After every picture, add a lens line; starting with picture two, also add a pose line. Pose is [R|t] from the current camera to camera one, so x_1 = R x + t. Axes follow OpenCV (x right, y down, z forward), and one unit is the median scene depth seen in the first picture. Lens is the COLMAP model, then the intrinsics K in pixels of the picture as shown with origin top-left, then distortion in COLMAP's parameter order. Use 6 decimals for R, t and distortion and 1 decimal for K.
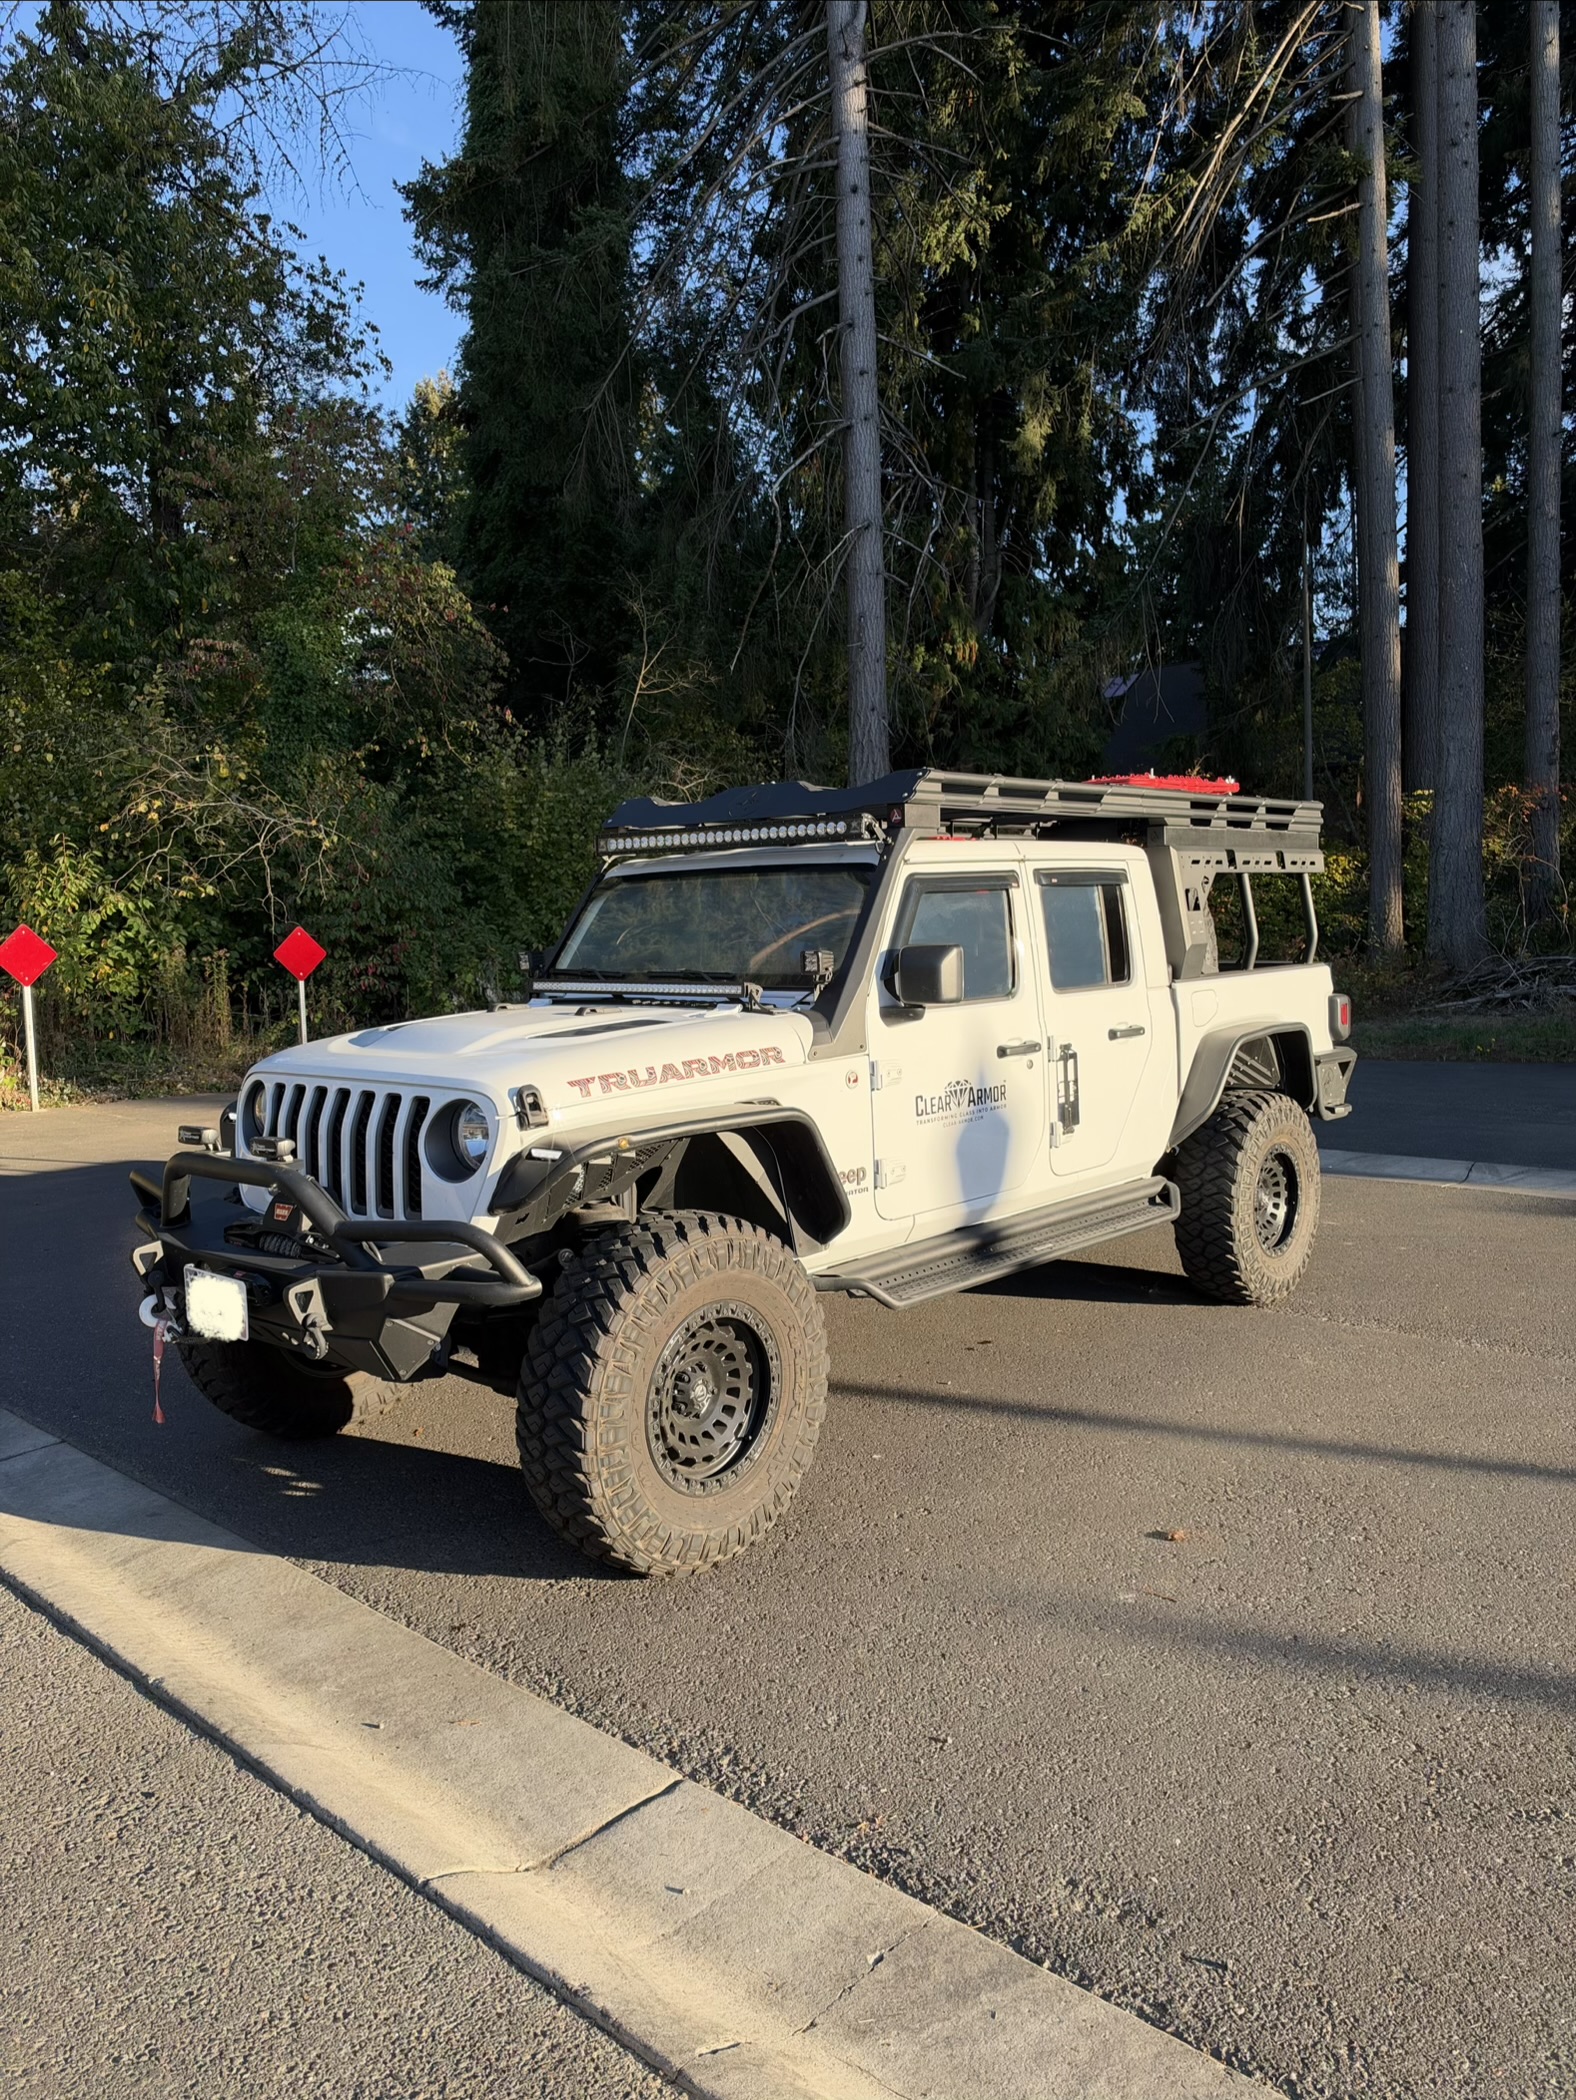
lens RADIAL K [[1507.8, 0, 769.7], [0, 1507.8, 1053.0], [0, 0, 1]] dist [0.002444, -0.021282]
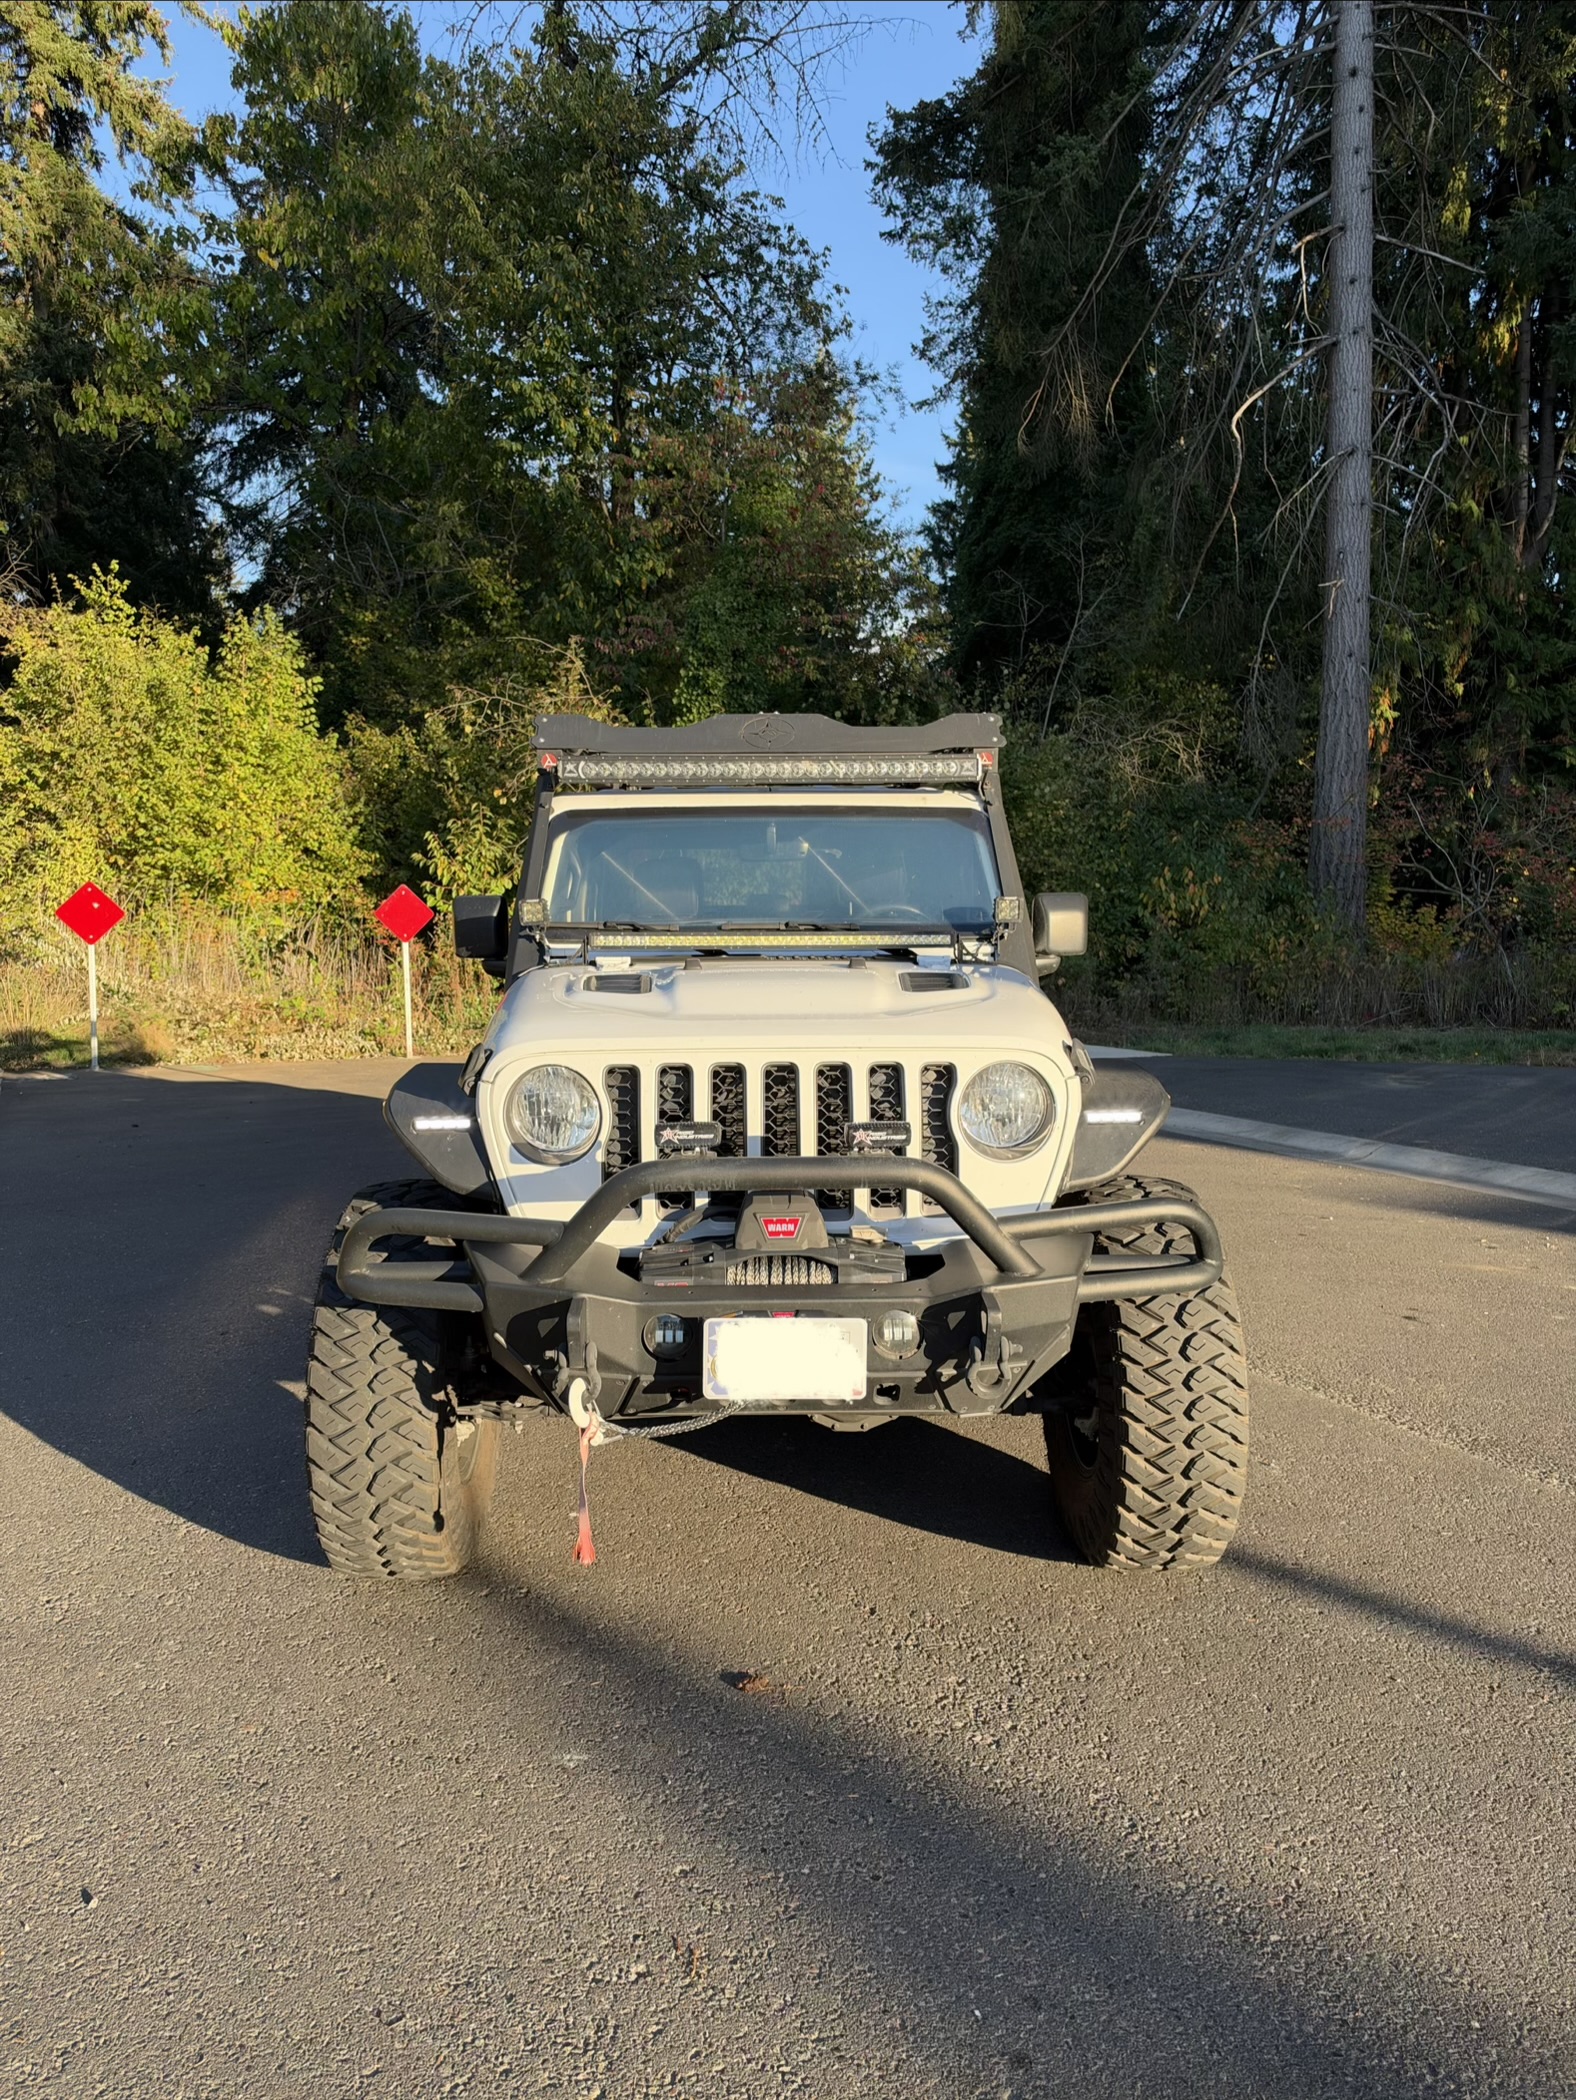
lens RADIAL K [[1507.8, 0, 791.5], [0, 1507.8, 1059.4], [0, 0, 1]] dist [0.002444, -0.021282]
pose [[0.936895, 0.052258, -0.345682, 0.084047], [-0.044914, 0.998563, 0.029226, -0.002092], [0.346713, -0.011856, 0.937896, 0.048614]]
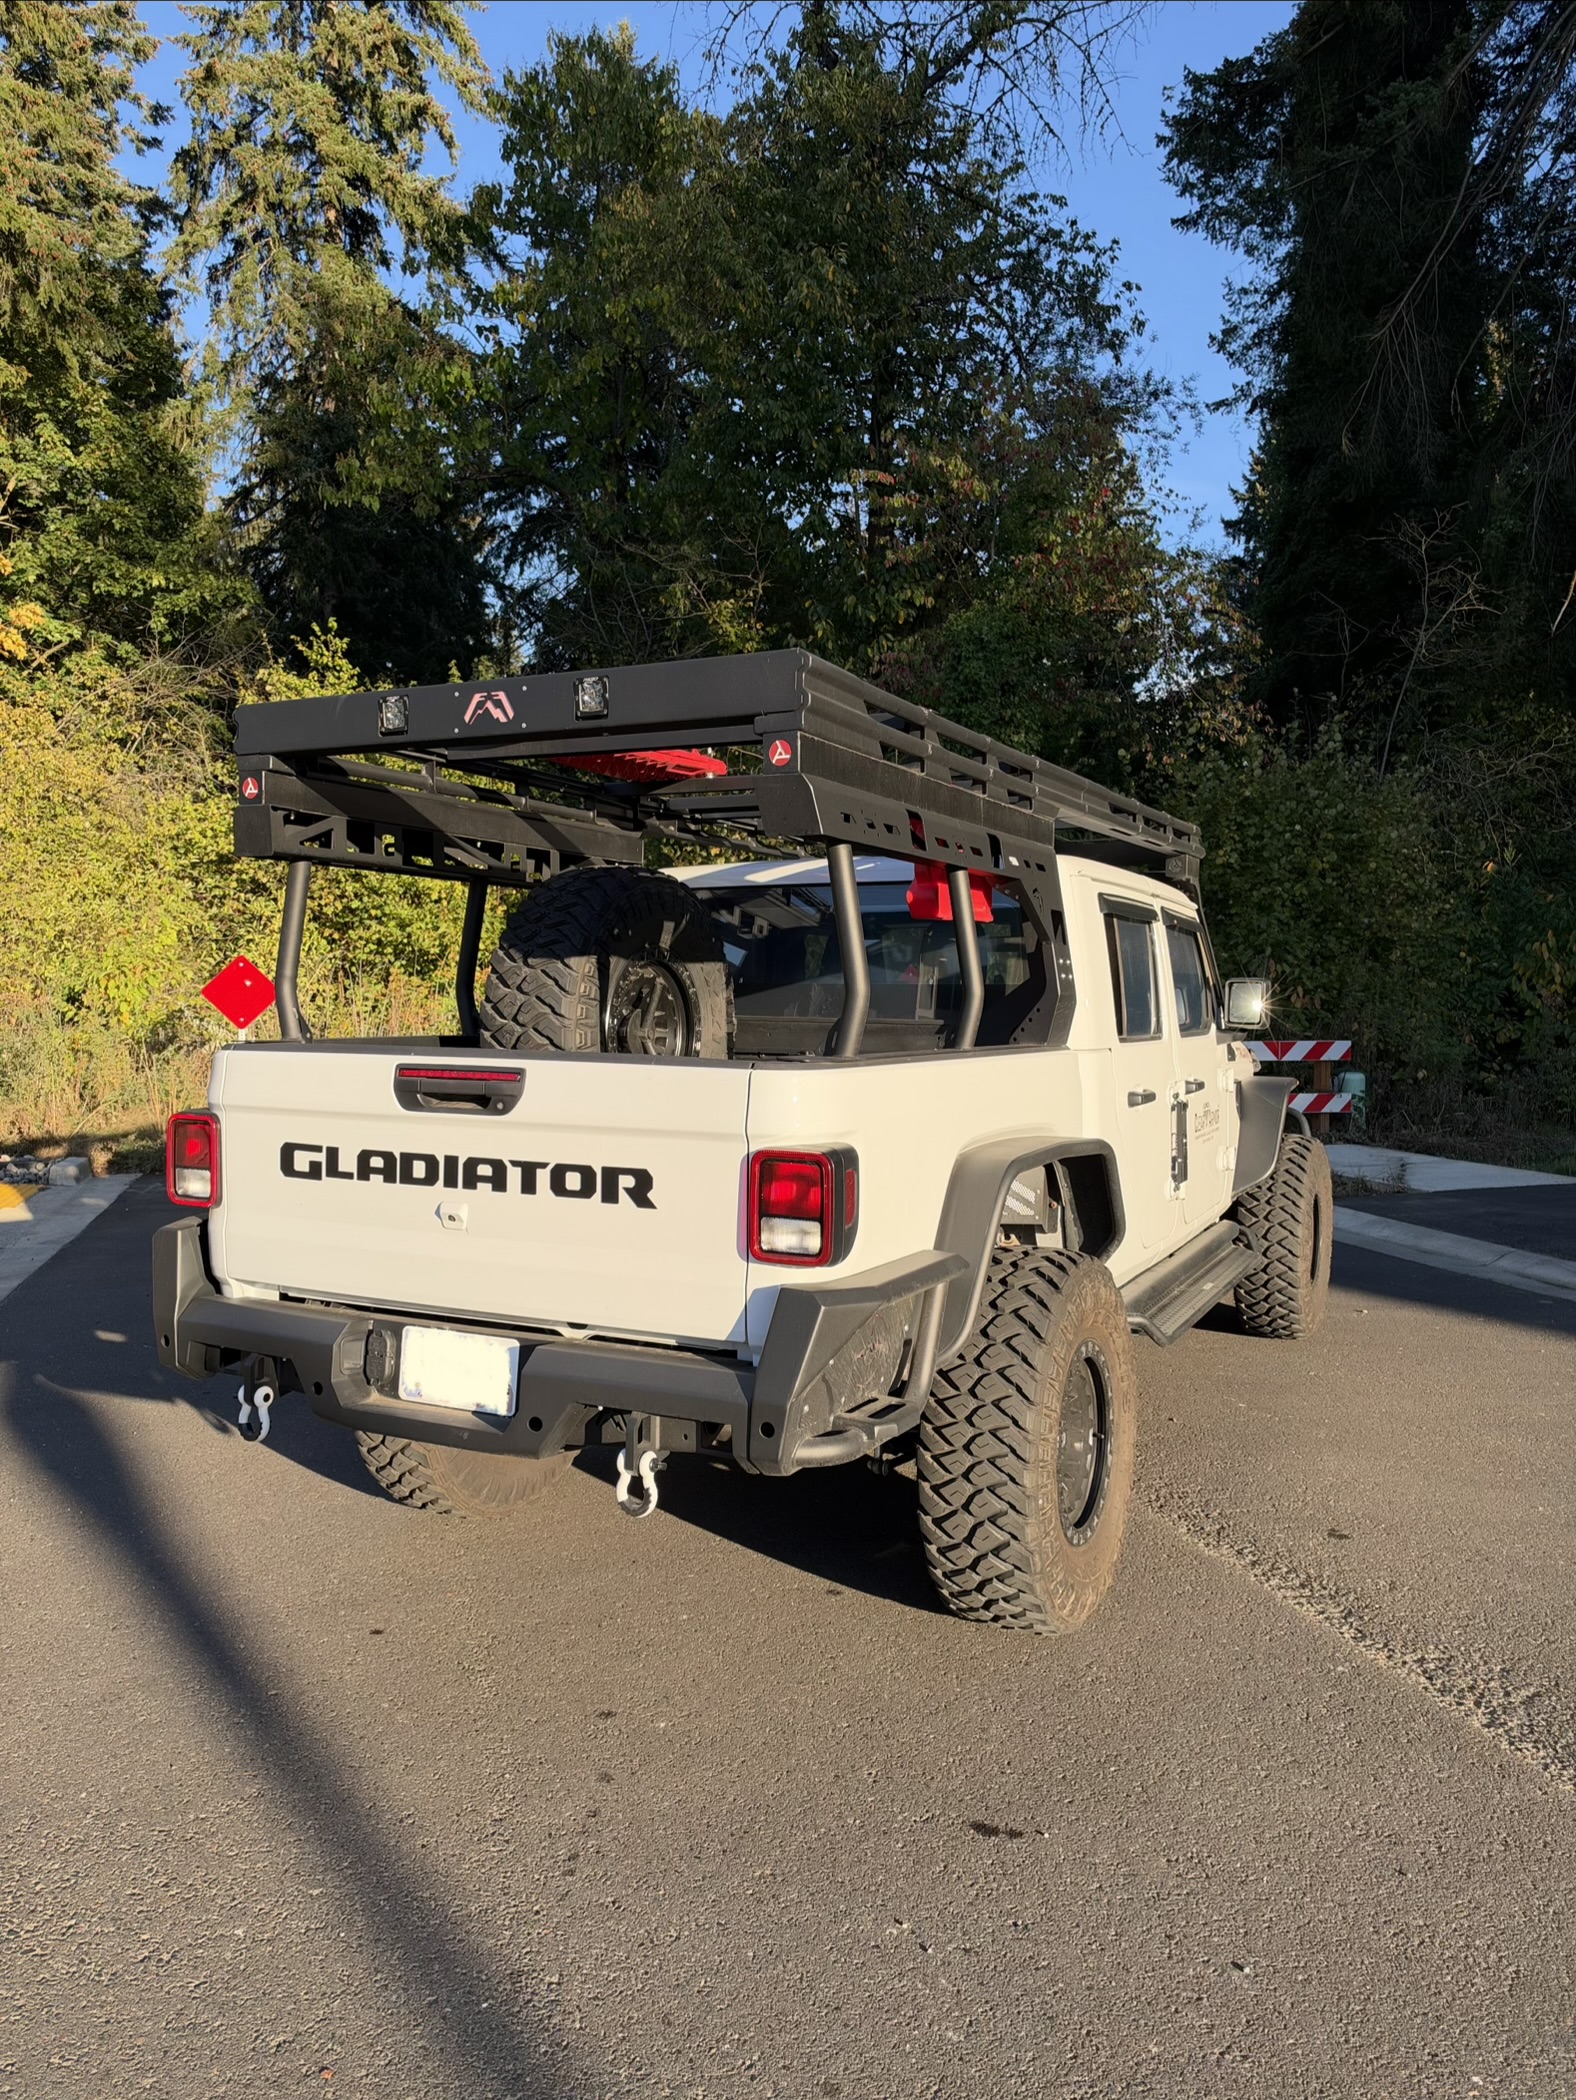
lens RADIAL K [[1507.8, 0, 788.5], [0, 1507.8, 1065.5], [0, 0, 1]] dist [0.002444, -0.021282]
pose [[0.858771, 0.043160, -0.510539, 0.038724], [-0.054338, 0.998498, -0.006990, -0.011337], [0.509470, 0.033745, 0.859826, 0.162443]]
